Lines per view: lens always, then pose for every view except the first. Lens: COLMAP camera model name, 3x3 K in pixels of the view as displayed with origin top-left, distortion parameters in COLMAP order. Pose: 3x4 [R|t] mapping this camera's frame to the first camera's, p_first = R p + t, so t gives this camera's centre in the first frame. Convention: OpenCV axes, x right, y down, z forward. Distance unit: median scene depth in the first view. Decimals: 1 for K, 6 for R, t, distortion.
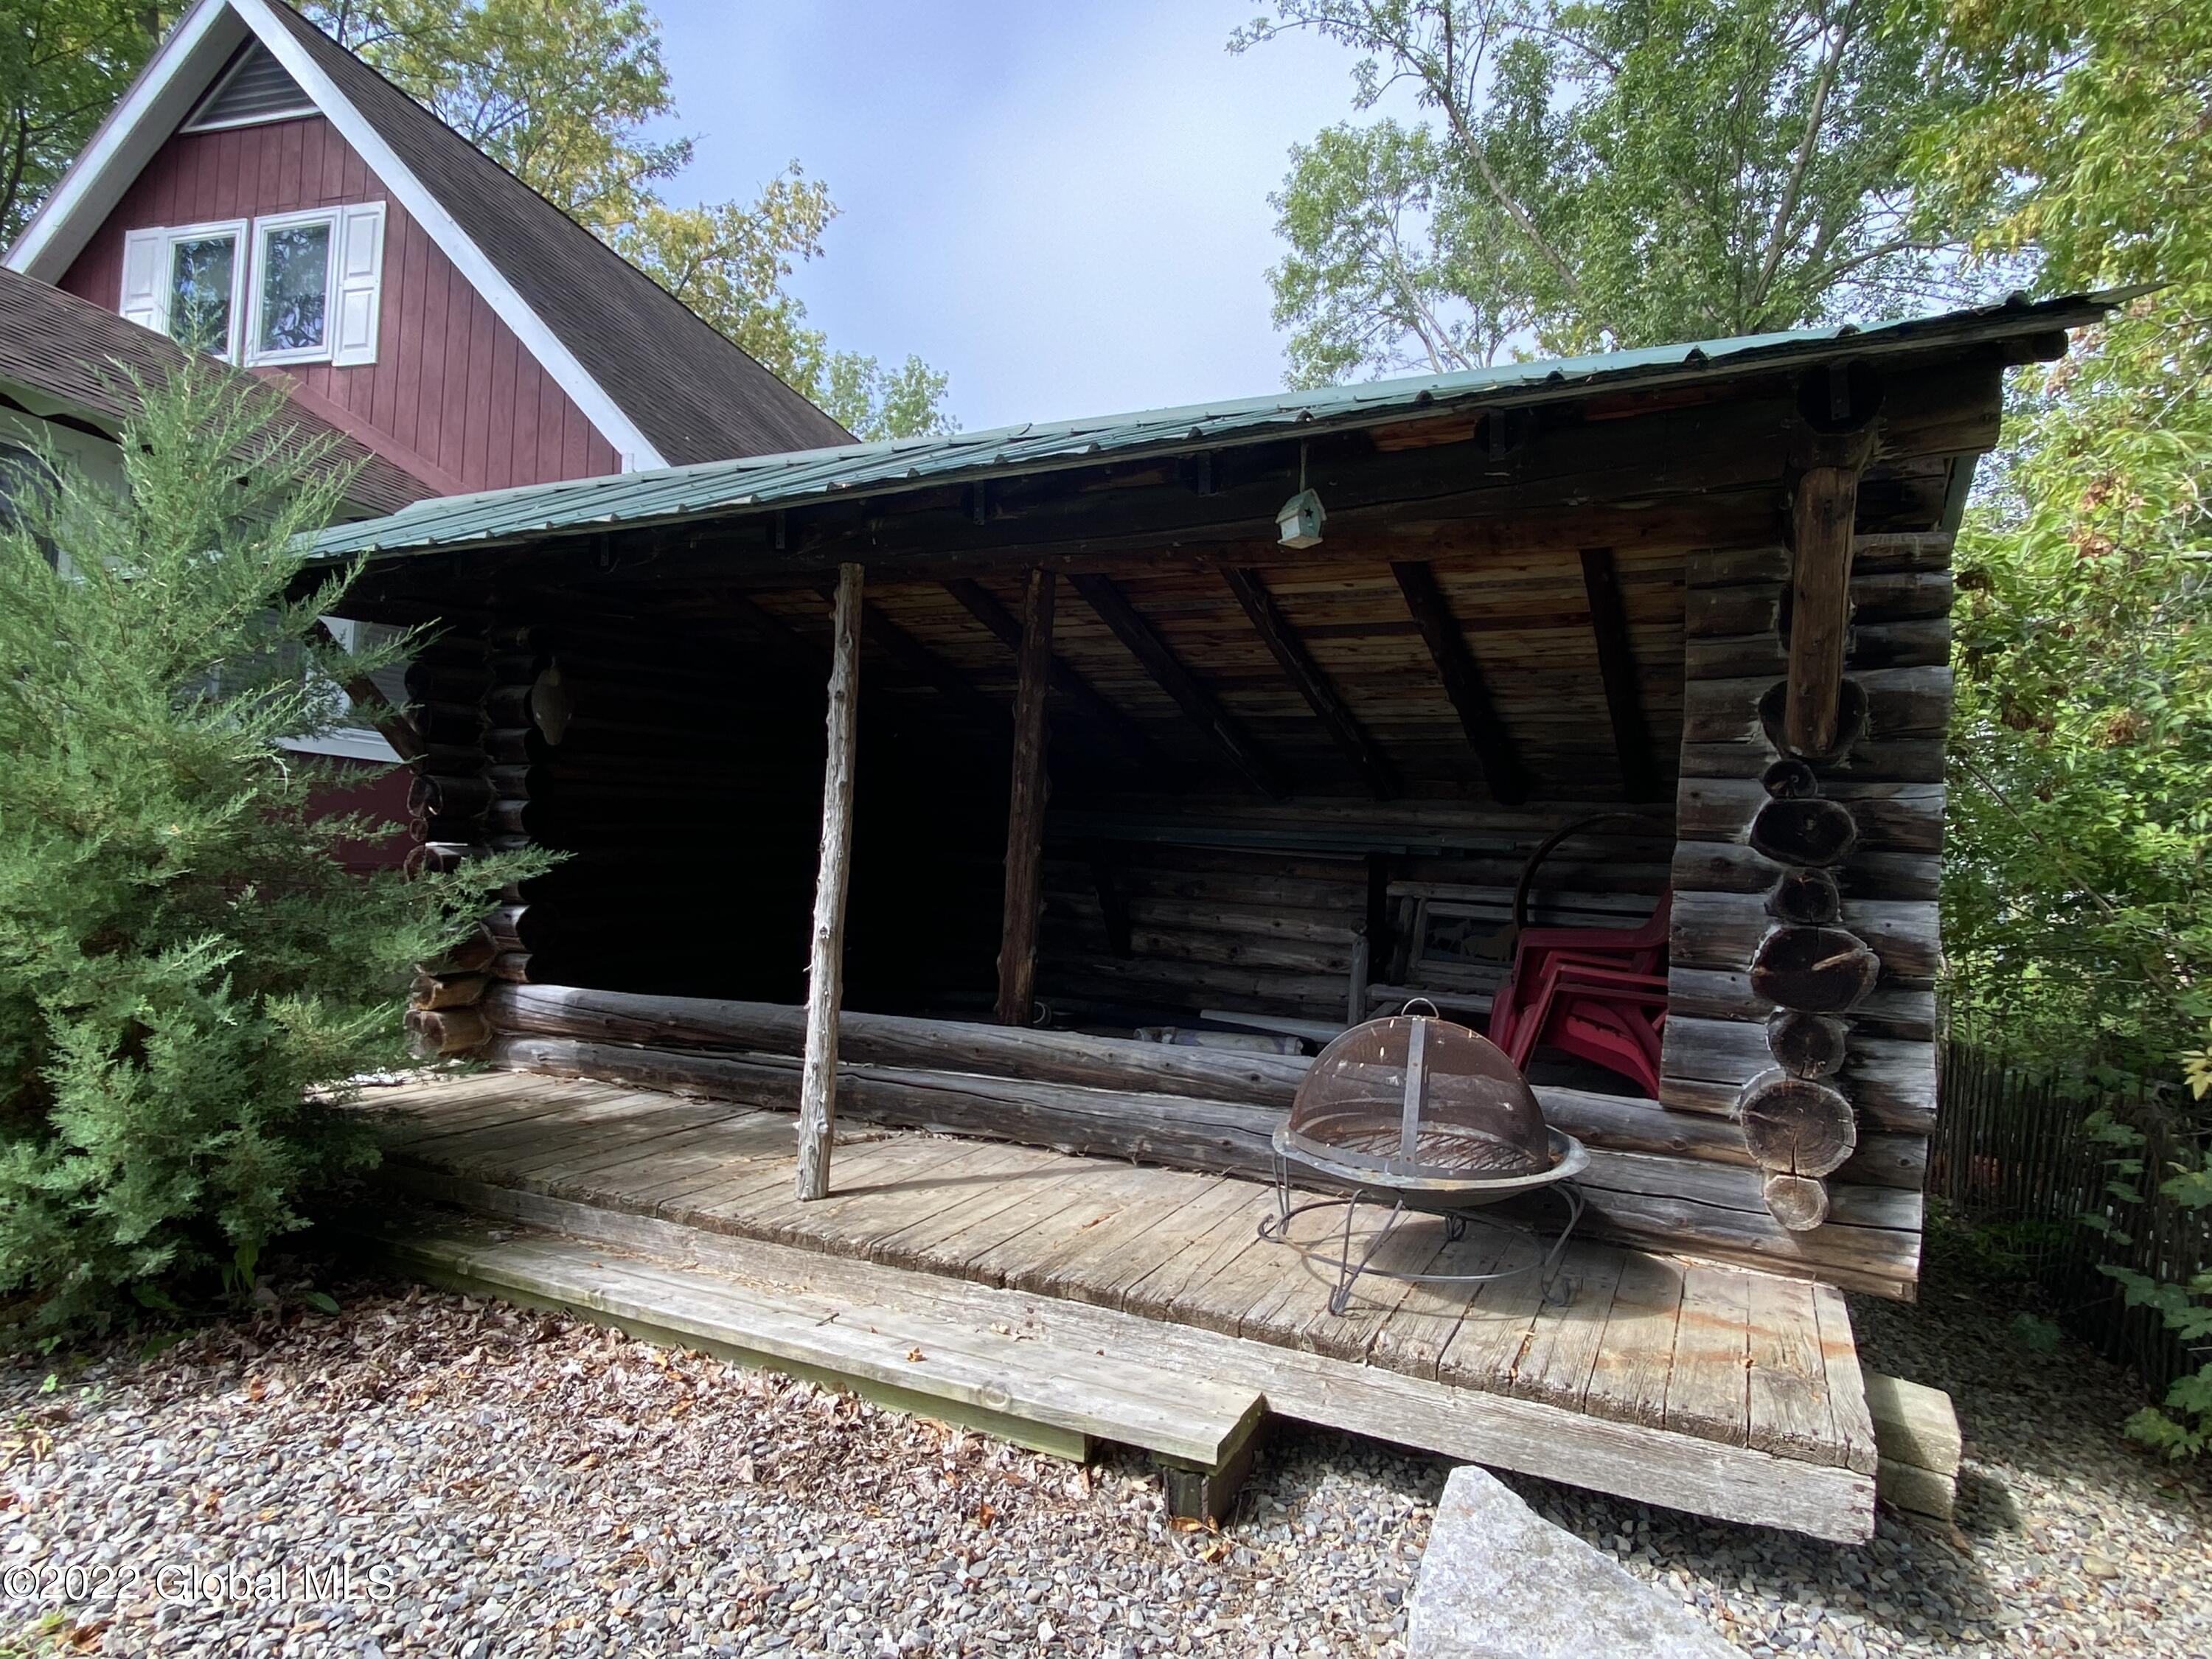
lens RADIAL K [[1291.0, 0, 1112.5], [0, 1291.0, 827.5], [0, 0, 1]] dist [0.004855, -0.006482]
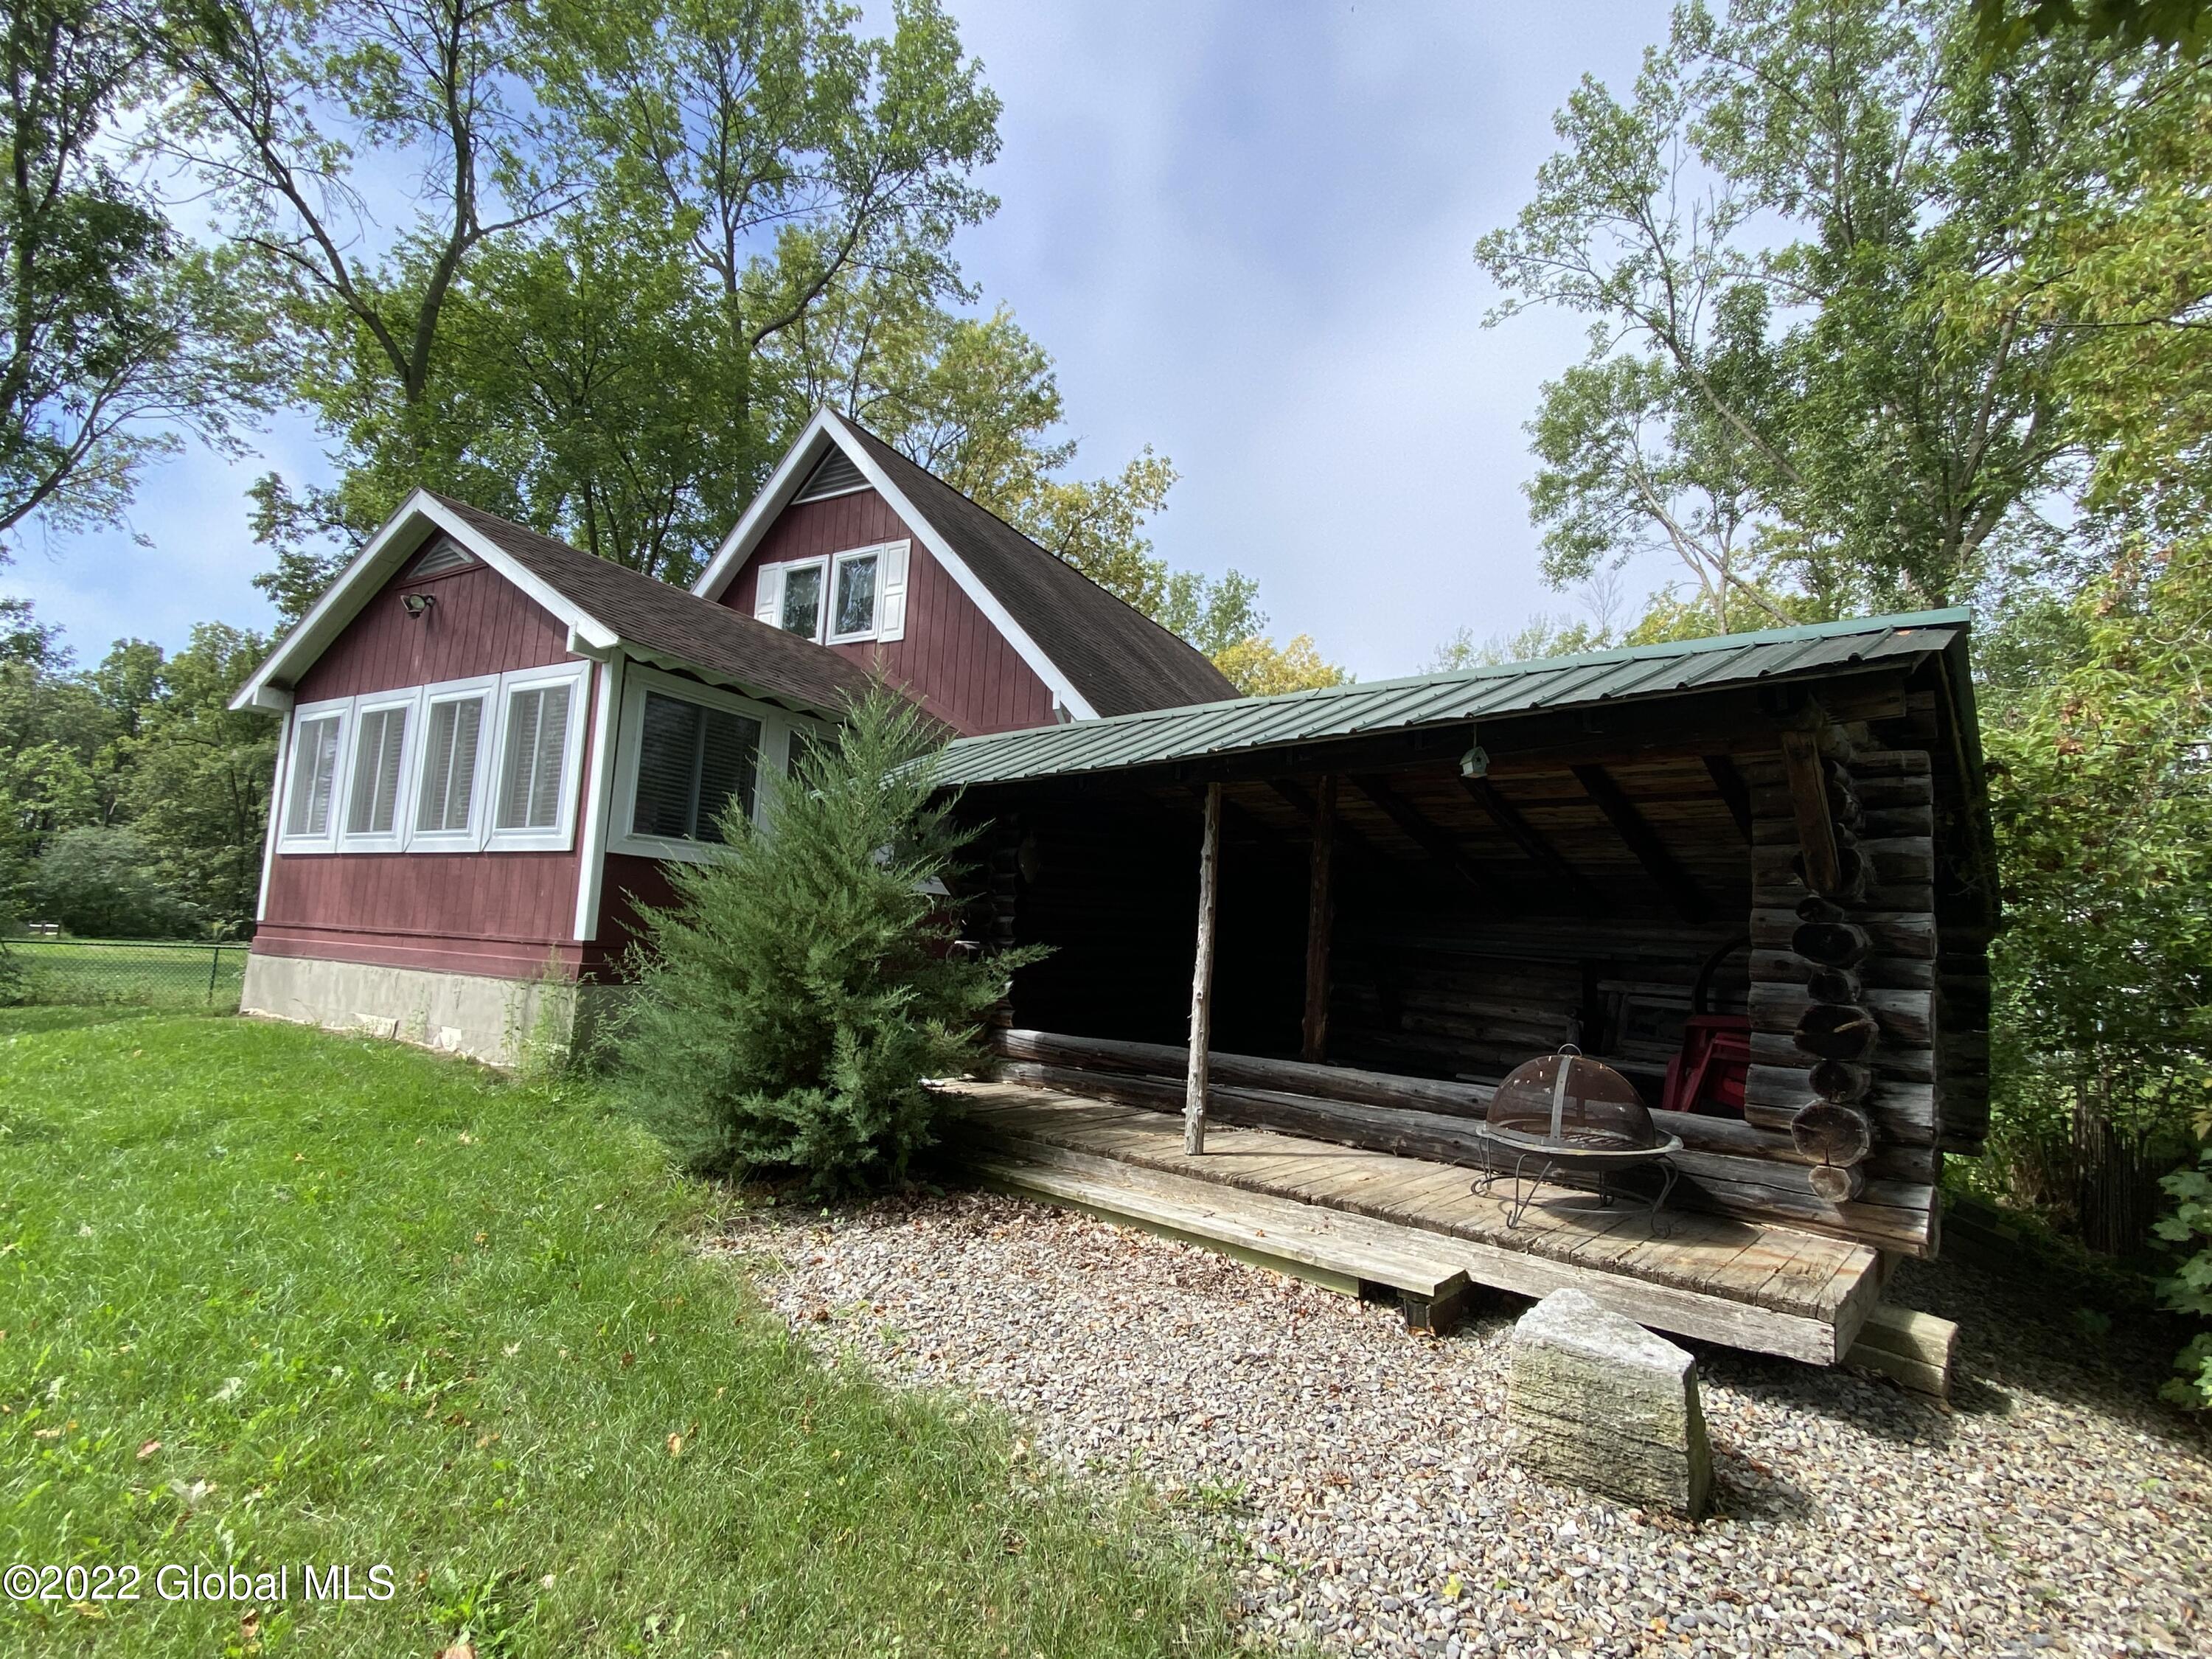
lens RADIAL K [[1037.1, 0, 1106.9], [0, 1037.1, 822.8], [0, 0, 1]] dist [0.046803, -0.002520]
pose [[0.962850, -0.020522, -0.269256, 0.033576], [-0.008941, 0.994139, -0.107742, 0.002794], [0.269889, 0.106147, 0.957023, -0.385031]]
